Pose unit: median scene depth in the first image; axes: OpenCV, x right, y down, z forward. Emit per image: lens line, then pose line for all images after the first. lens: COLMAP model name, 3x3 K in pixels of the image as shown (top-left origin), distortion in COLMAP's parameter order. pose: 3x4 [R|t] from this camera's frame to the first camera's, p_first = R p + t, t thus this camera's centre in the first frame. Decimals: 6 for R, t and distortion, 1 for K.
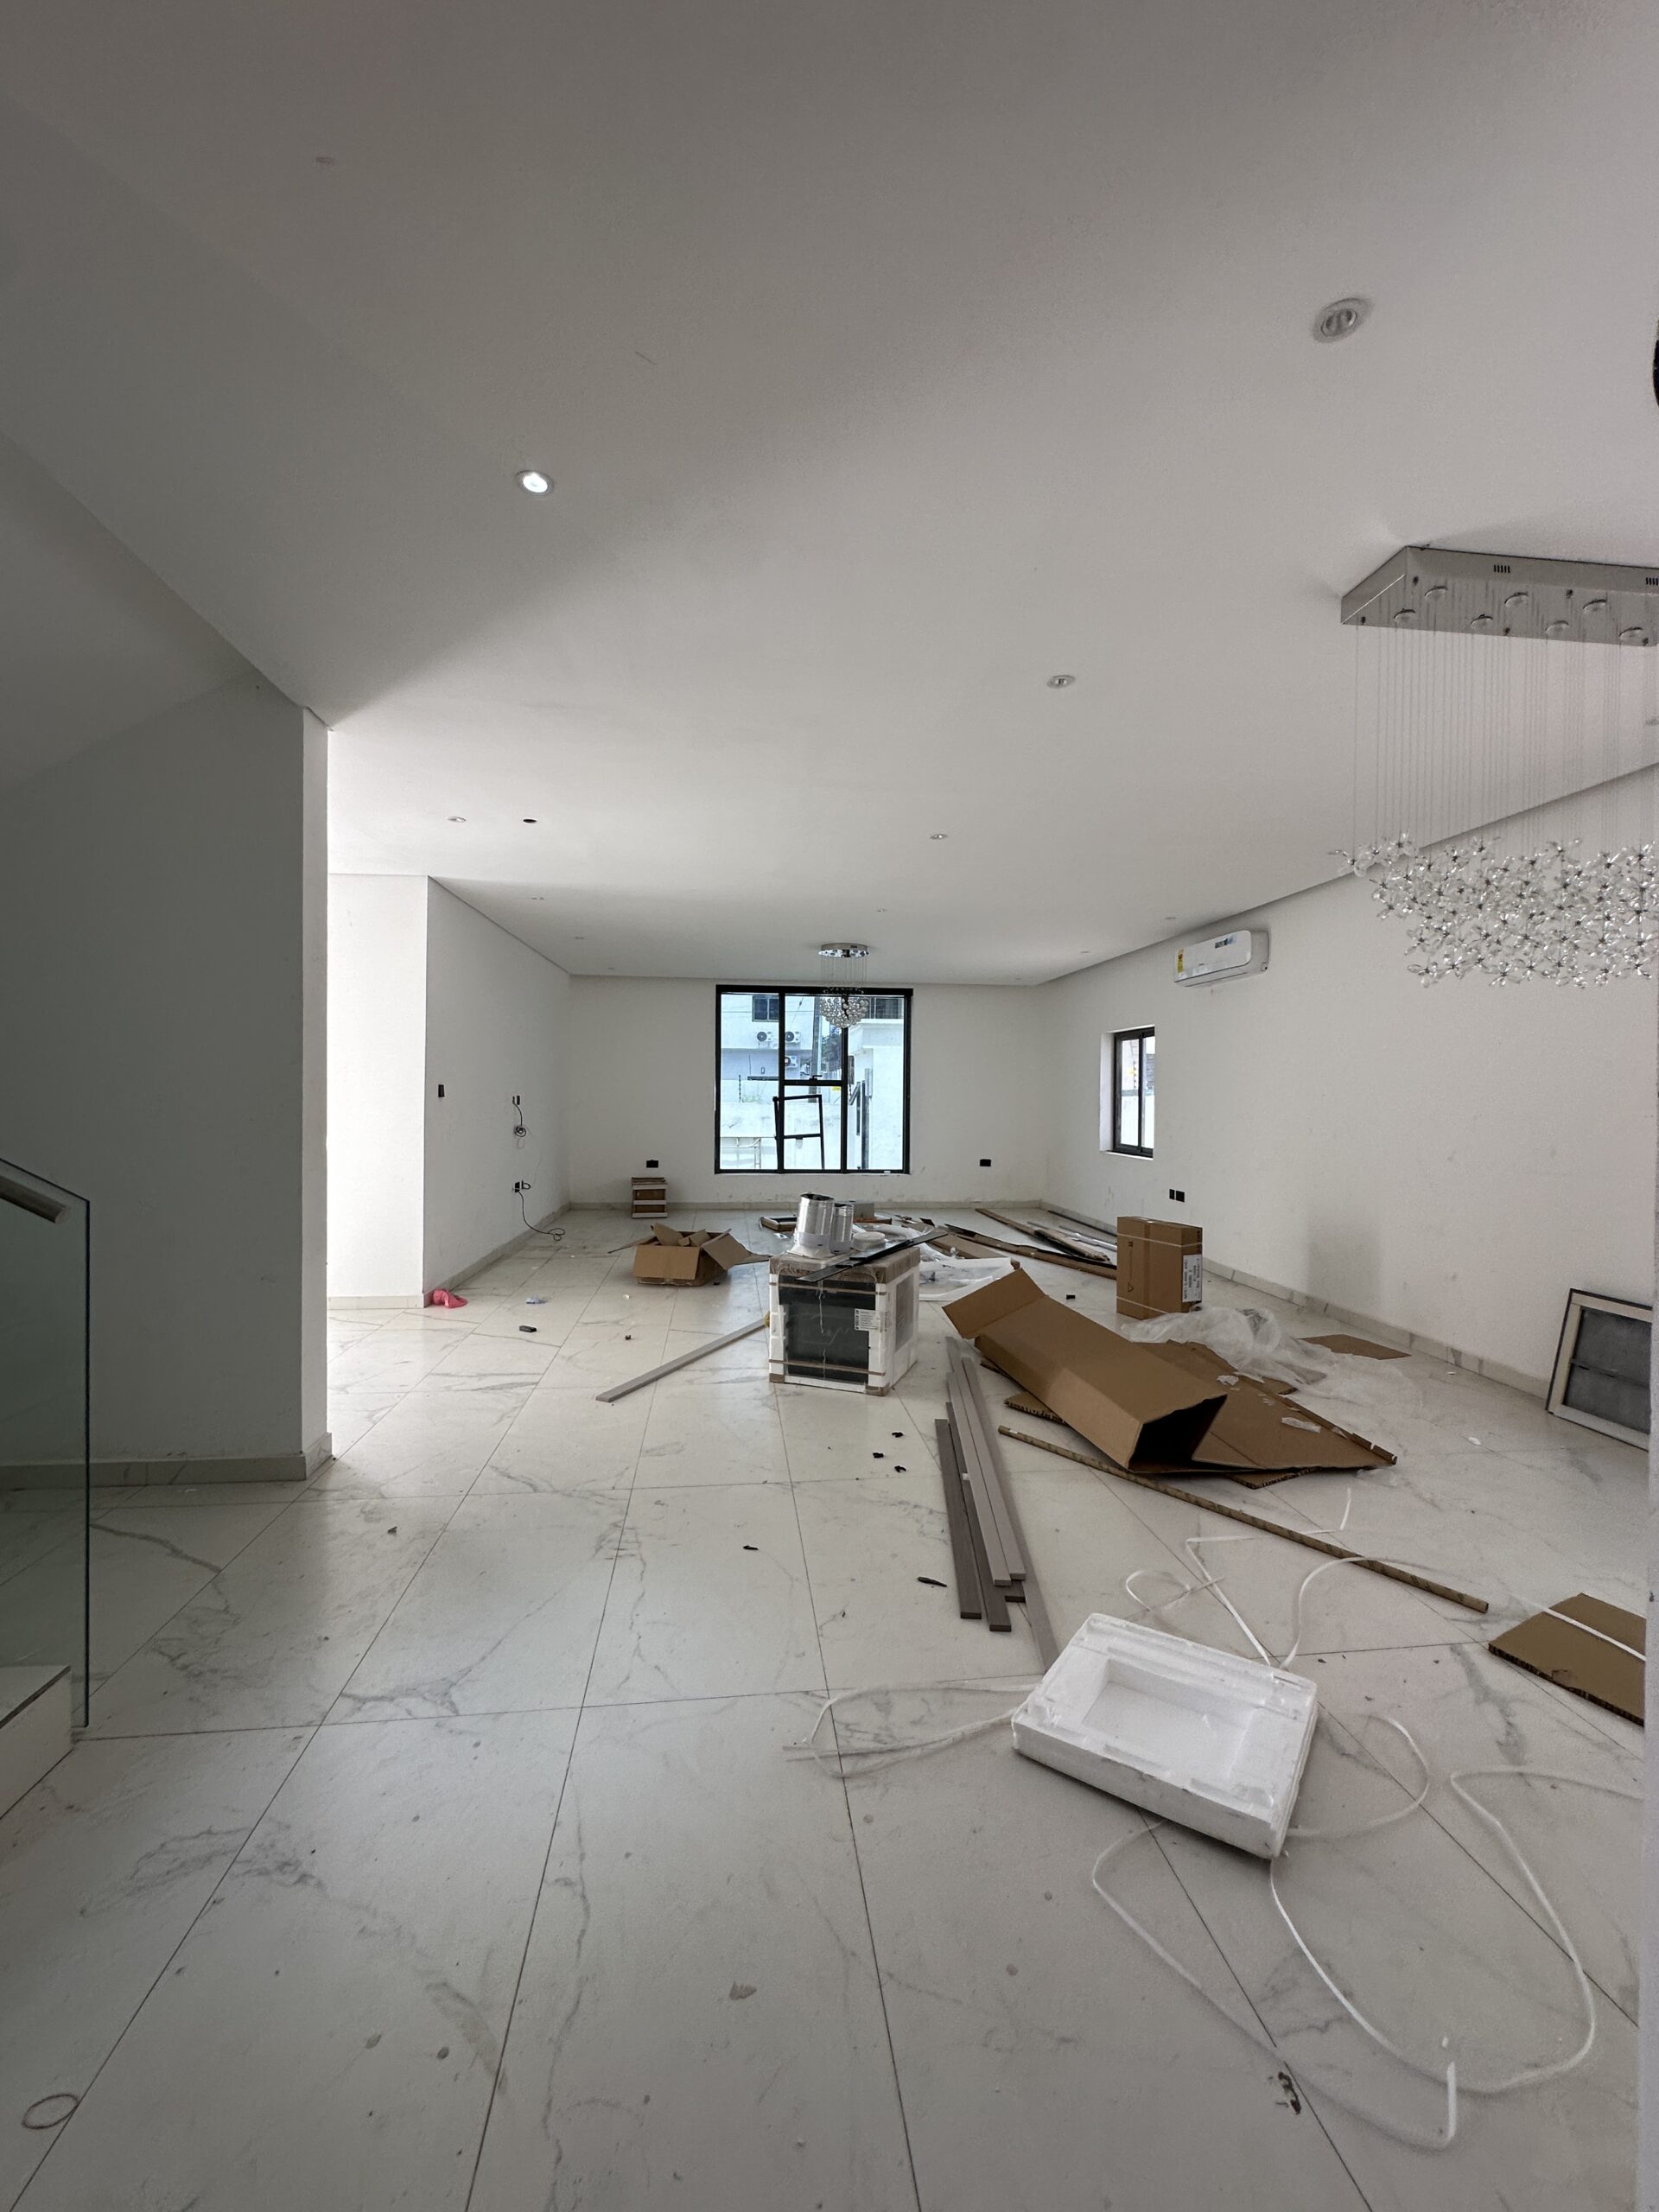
lens RADIAL K [[885.5, 0, 828.8], [0, 885.5, 1101.3], [0, 0, 1]] dist [-0.002489, 0.001148]
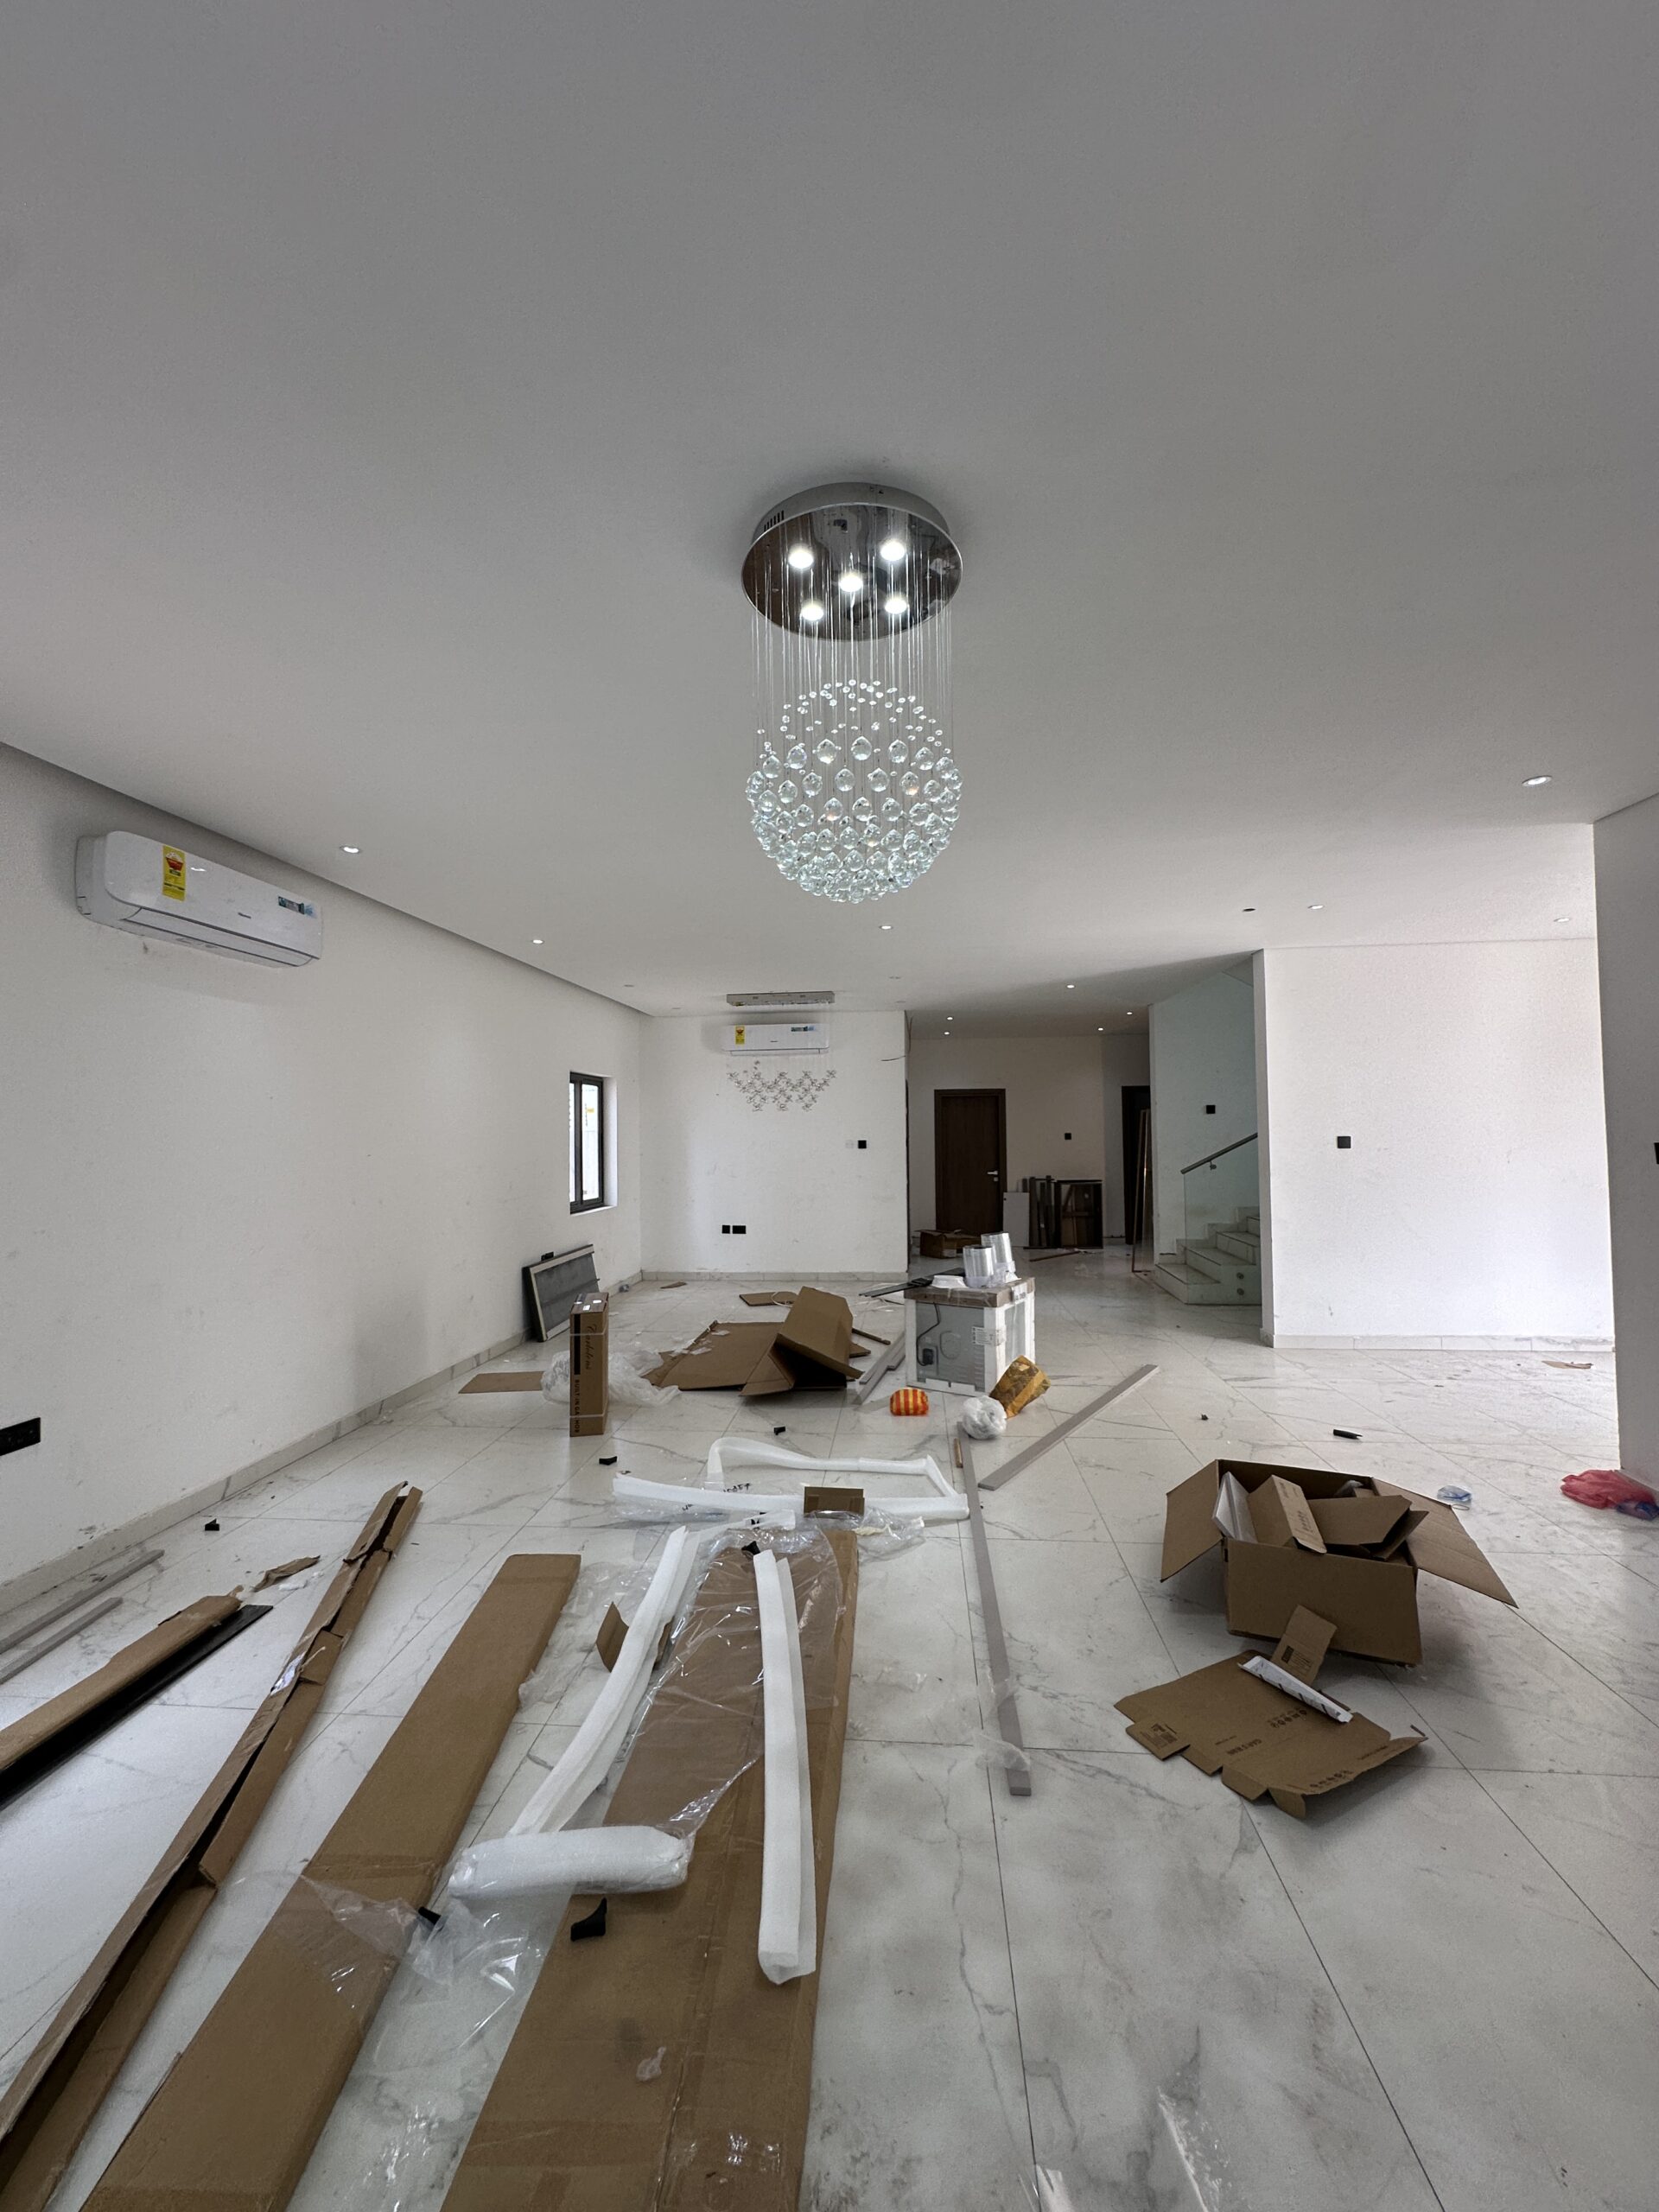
lens RADIAL K [[885.5, 0, 832.2], [0, 885.5, 1107.4], [0, 0, 1]] dist [-0.002489, 0.001148]
pose [[-0.979331, 0.008987, 0.202064, -0.032254], [0.005468, 0.999824, -0.017967, -0.033706], [-0.202189, -0.016491, -0.979208, 1.677268]]
